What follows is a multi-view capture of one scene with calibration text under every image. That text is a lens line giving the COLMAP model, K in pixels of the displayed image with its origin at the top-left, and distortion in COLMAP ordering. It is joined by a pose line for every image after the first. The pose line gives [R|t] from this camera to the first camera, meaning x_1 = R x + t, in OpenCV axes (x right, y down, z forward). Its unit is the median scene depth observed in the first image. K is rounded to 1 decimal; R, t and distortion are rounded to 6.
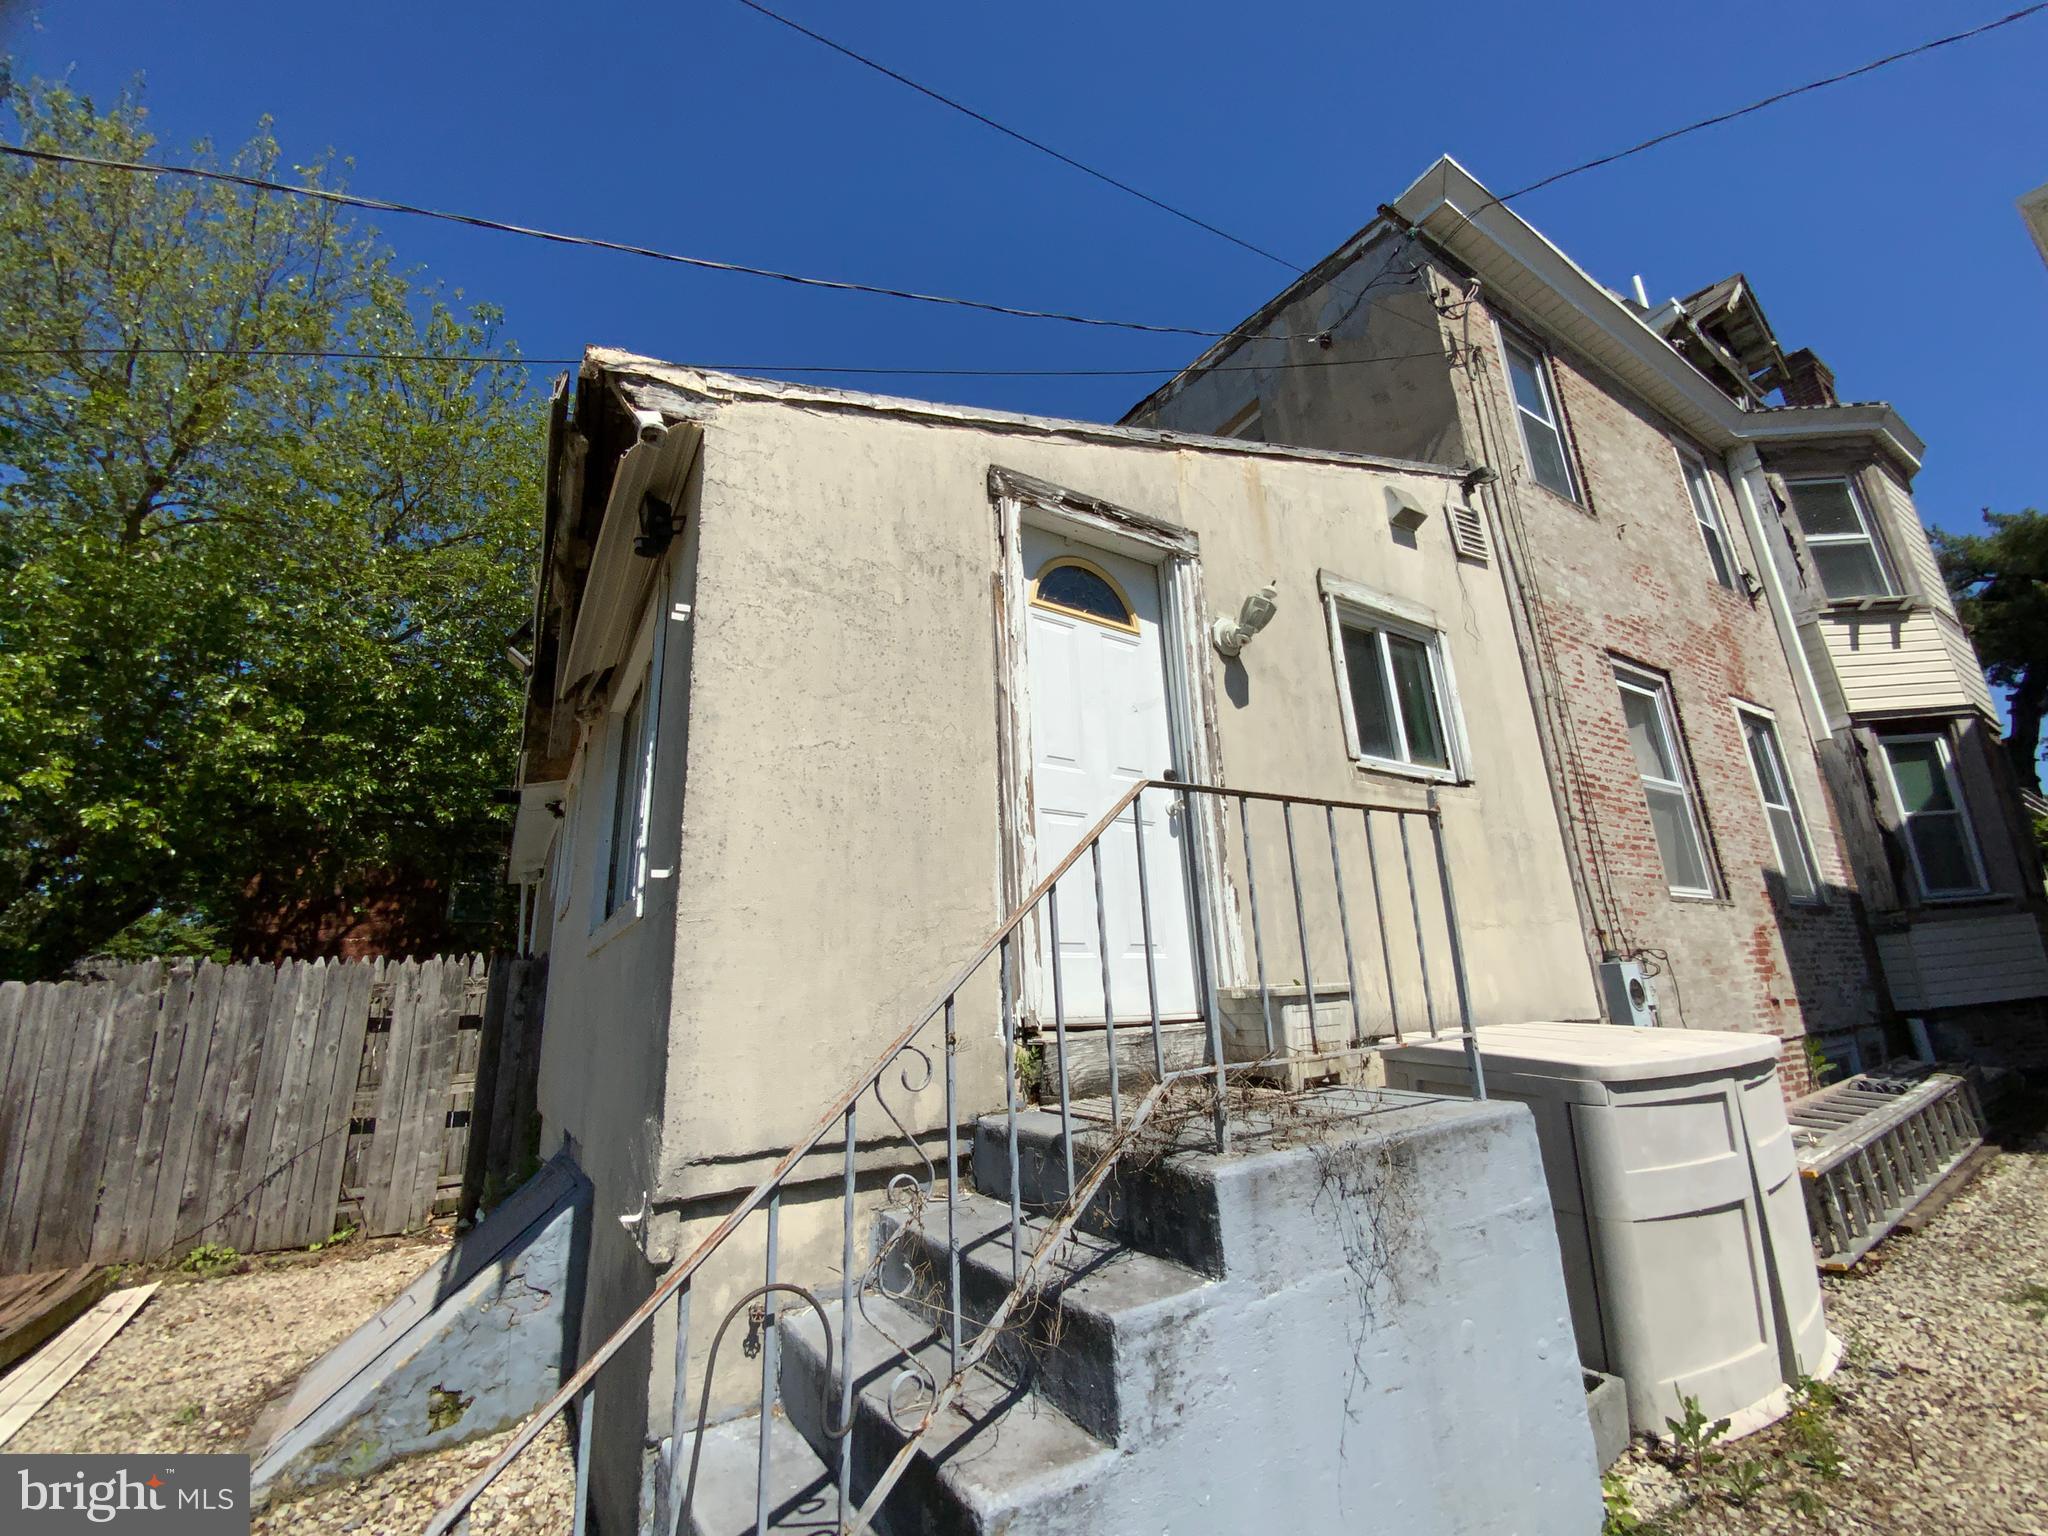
lens RADIAL K [[826.1, 0, 1024.0], [0, 826.1, 768.0], [0, 0, 1]] dist [0.027208, -0.022033]
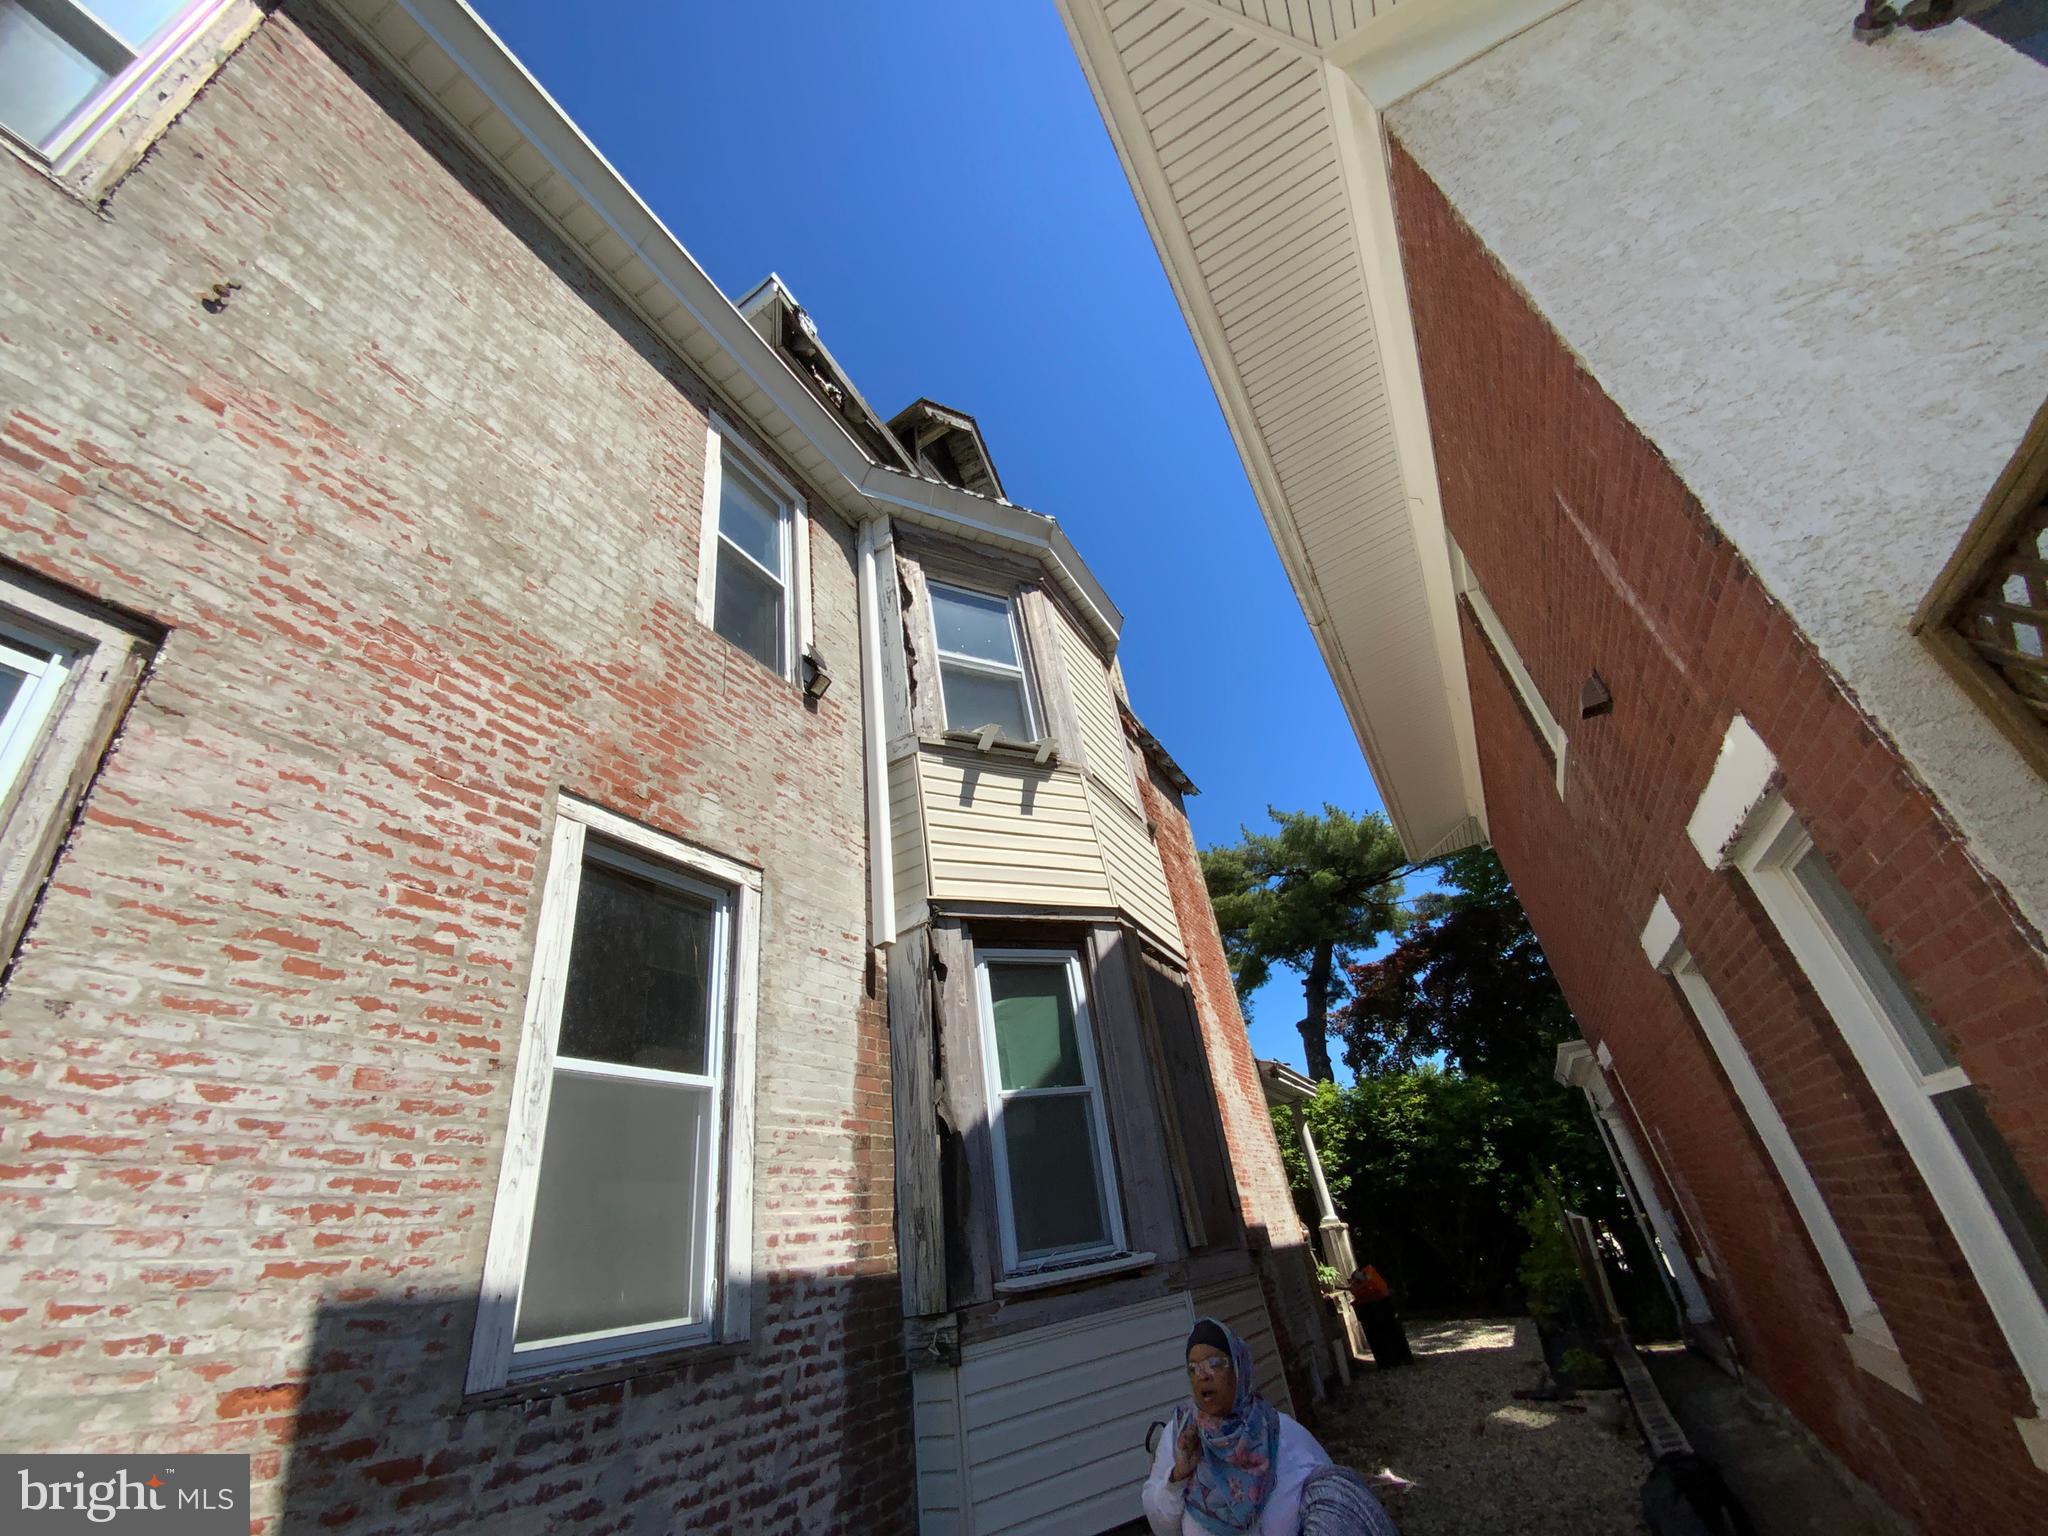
lens RADIAL K [[826.1, 0, 1024.0], [0, 826.1, 768.0], [0, 0, 1]] dist [0.027208, -0.022033]
pose [[0.864149, 0.183158, 0.468721, 1.366629], [-0.029444, 0.948221, -0.316245, 0.042739], [-0.502373, 0.259482, 0.824797, 0.851190]]
